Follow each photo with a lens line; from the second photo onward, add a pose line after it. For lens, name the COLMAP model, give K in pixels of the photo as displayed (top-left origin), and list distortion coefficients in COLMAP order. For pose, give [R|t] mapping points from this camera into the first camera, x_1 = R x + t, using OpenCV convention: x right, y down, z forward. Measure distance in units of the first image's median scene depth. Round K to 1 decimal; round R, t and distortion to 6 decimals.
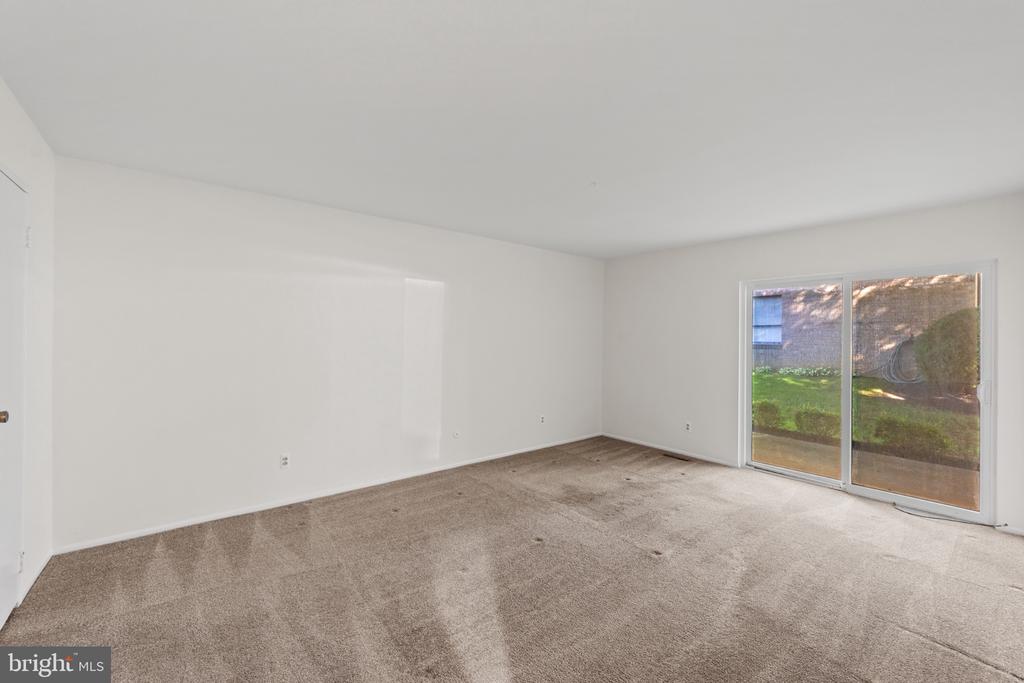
lens RADIAL K [[412.9, 0, 515.7], [0, 412.9, 339.6], [0, 0, 1]] dist [0.002926, -0.002292]
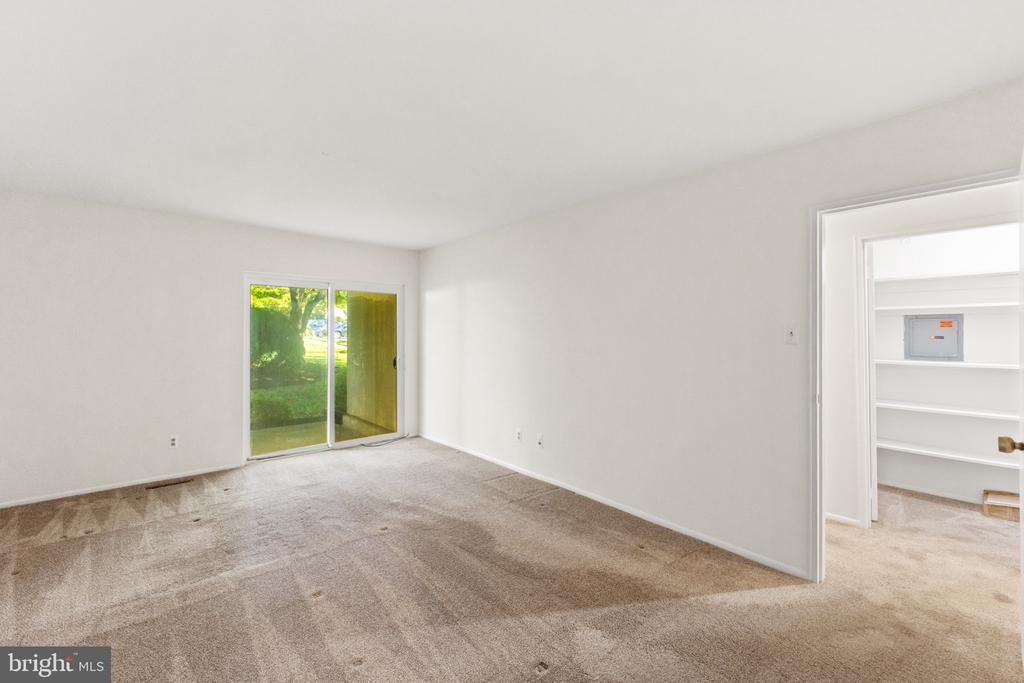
lens RADIAL K [[412.9, 0, 515.2], [0, 412.9, 334.4], [0, 0, 1]] dist [0.002926, -0.002292]
pose [[-0.020705, -0.008605, 0.999749, -0.457498], [0.005287, 0.999948, 0.008716, -0.000322], [-0.999772, 0.005466, -0.020659, 0.417411]]
